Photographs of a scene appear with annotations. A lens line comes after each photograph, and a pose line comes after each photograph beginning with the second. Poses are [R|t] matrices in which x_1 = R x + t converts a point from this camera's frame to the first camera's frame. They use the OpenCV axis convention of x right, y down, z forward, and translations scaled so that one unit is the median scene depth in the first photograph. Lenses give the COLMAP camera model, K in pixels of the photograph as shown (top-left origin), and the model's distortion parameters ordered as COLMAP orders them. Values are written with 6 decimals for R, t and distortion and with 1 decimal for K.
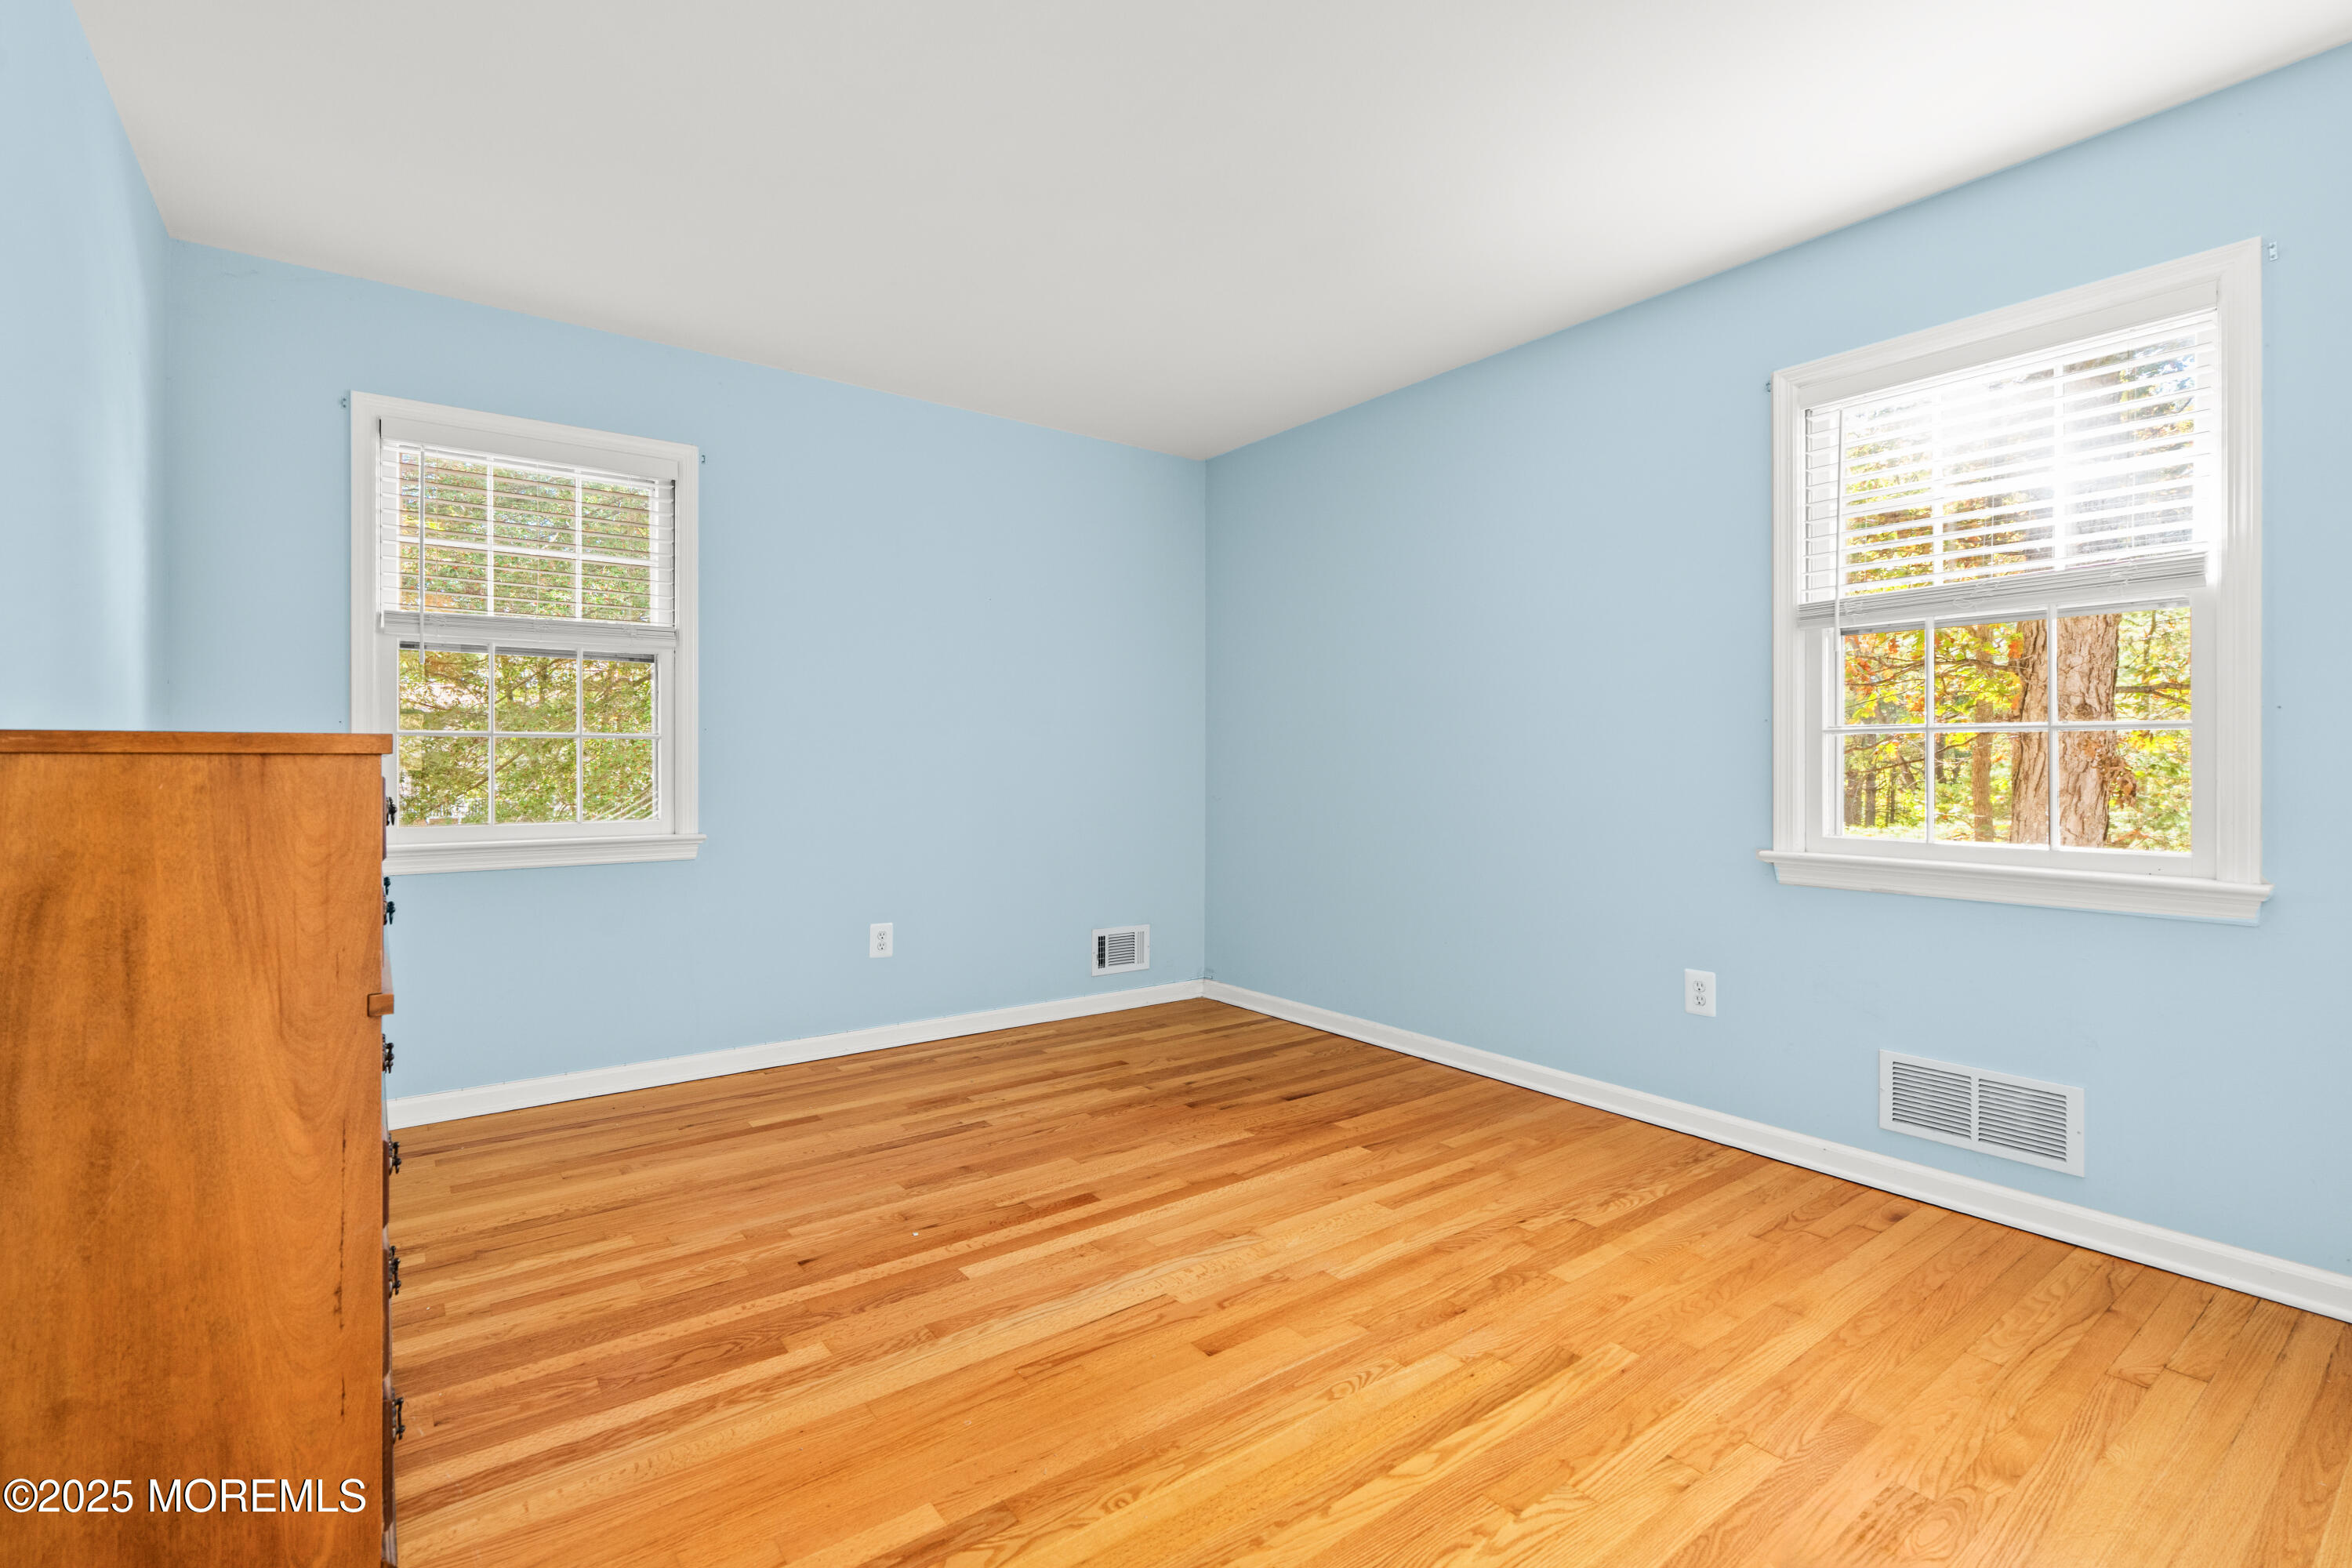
lens RADIAL K [[1054.2, 0, 1175.1], [0, 1054.2, 771.5], [0, 0, 1]] dist [-0.005659, 0.000746]
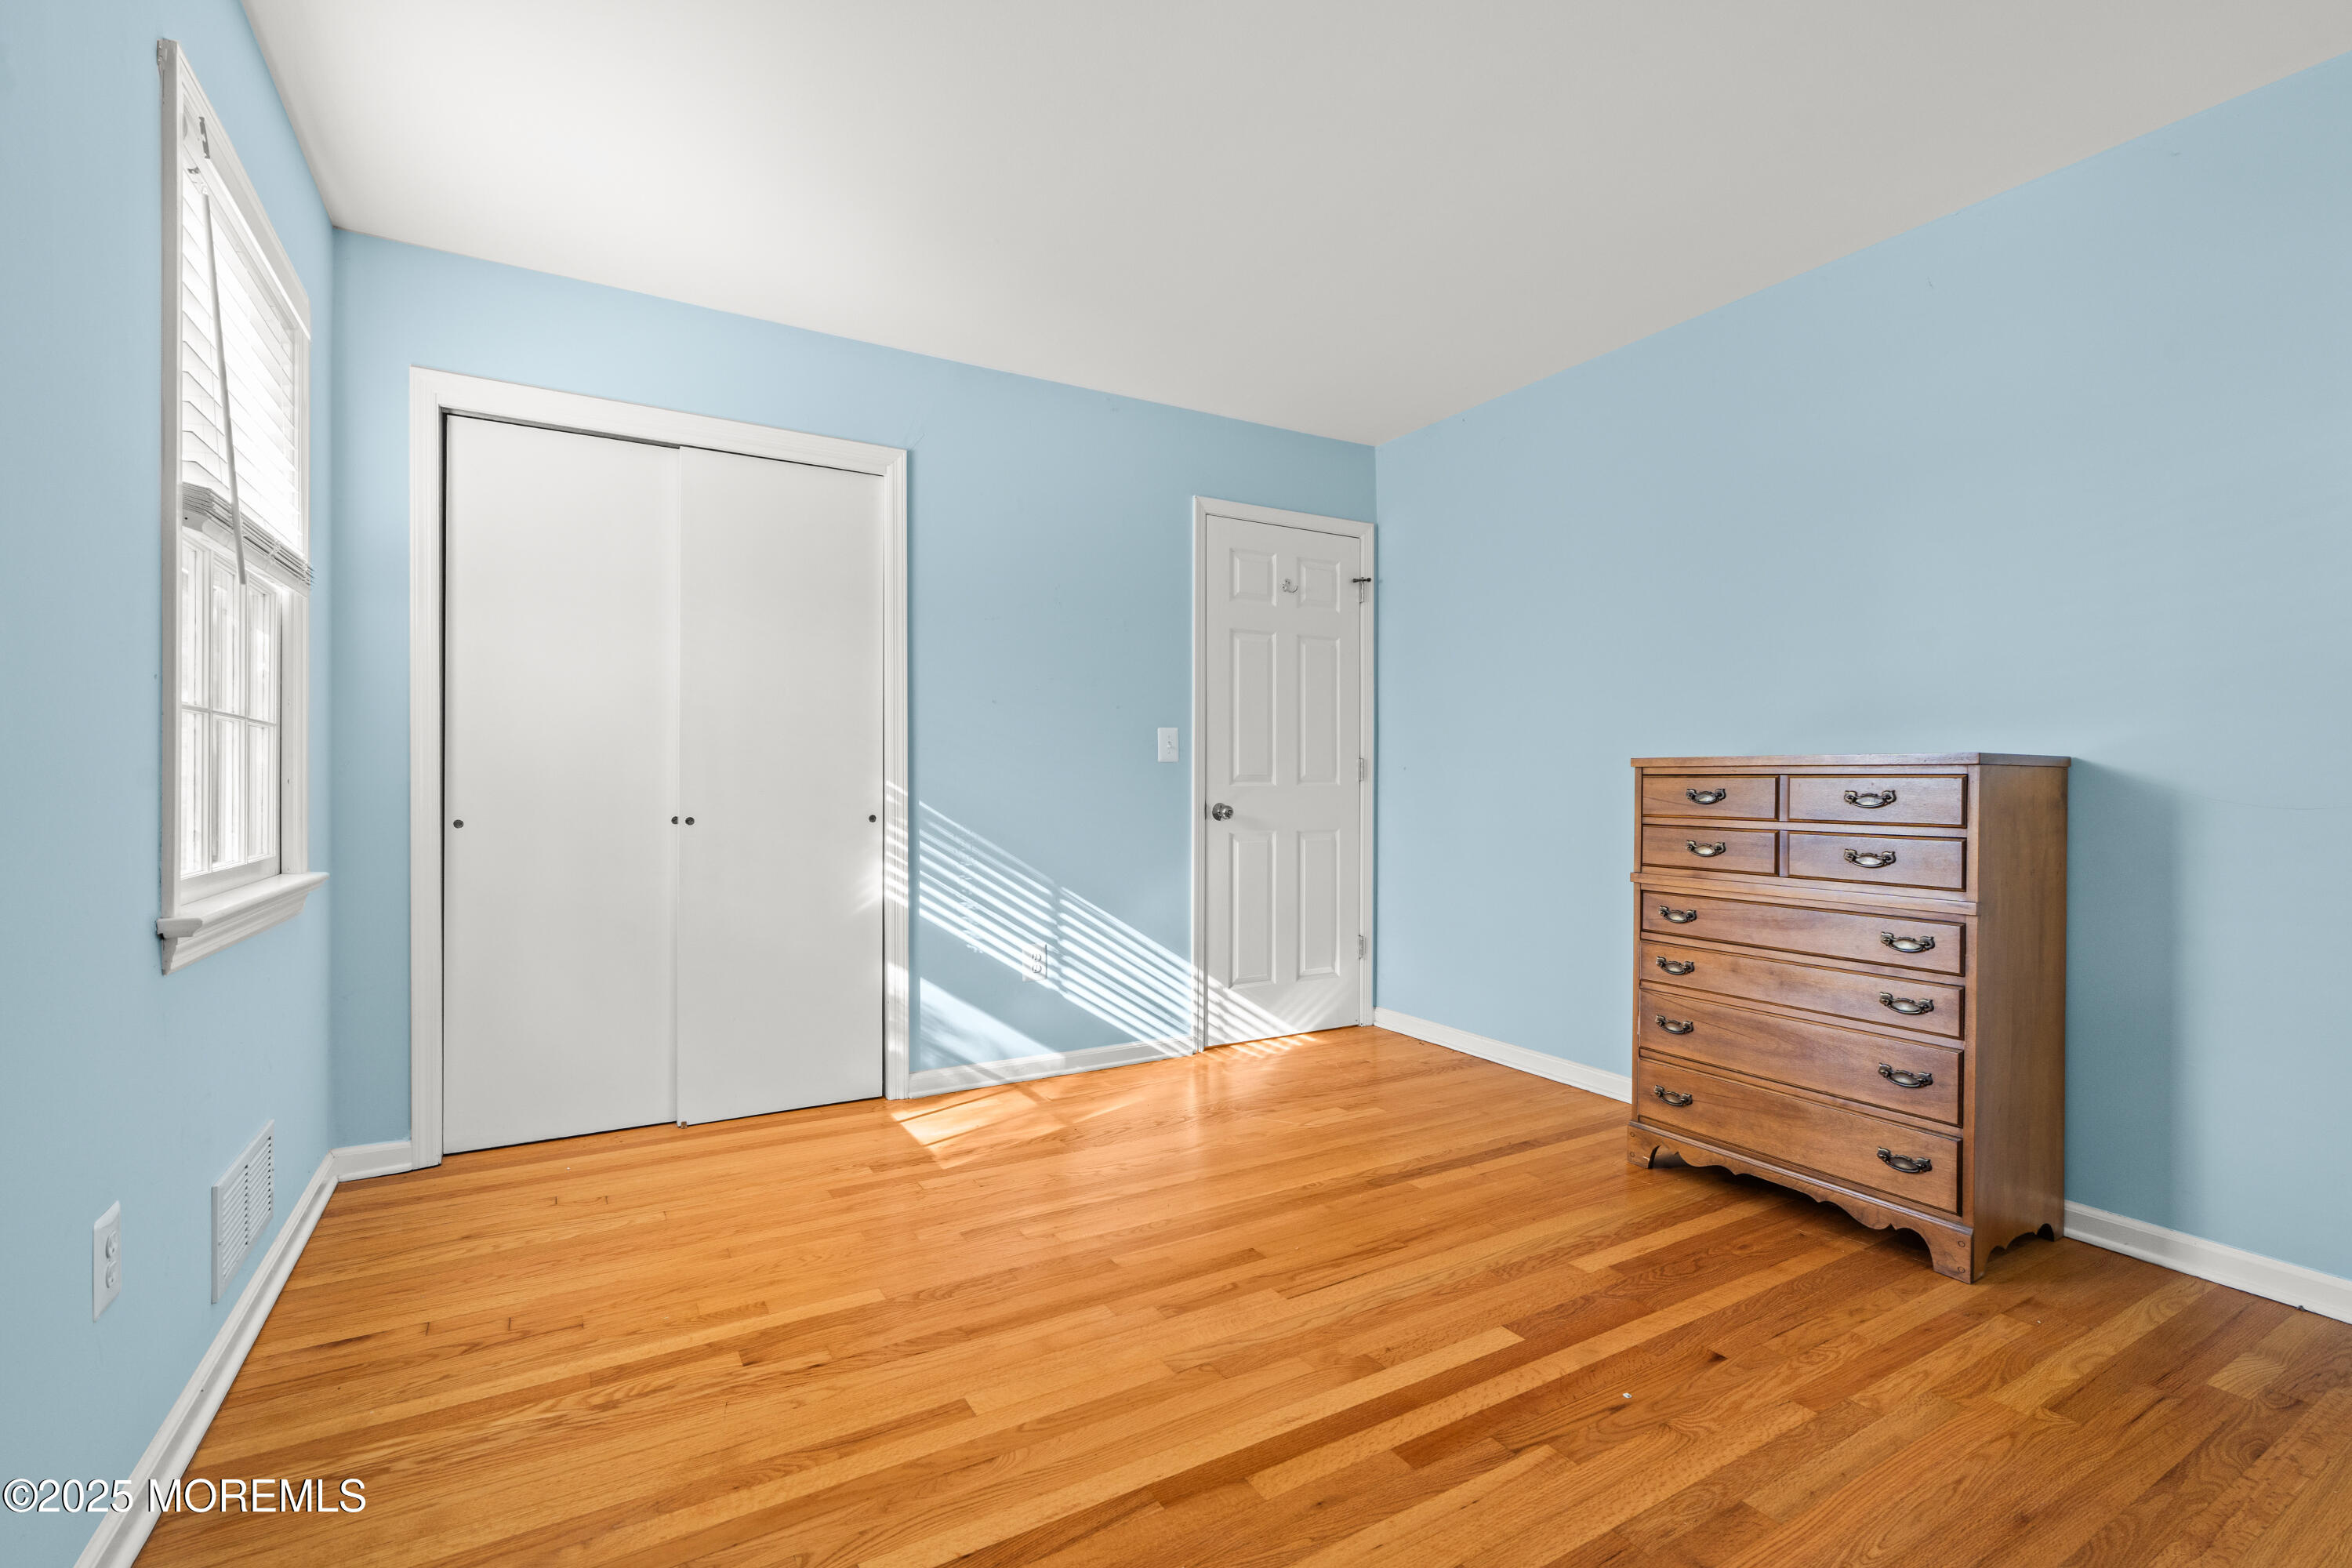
lens RADIAL K [[1054.2, 0, 1167.8], [0, 1054.2, 779.8], [0, 0, 1]] dist [-0.005659, 0.000746]
pose [[-0.992884, -0.005622, 0.118956, -0.010882], [-0.004576, 0.999948, 0.009067, -0.003746], [-0.119001, 0.008458, -0.992858, 1.870516]]
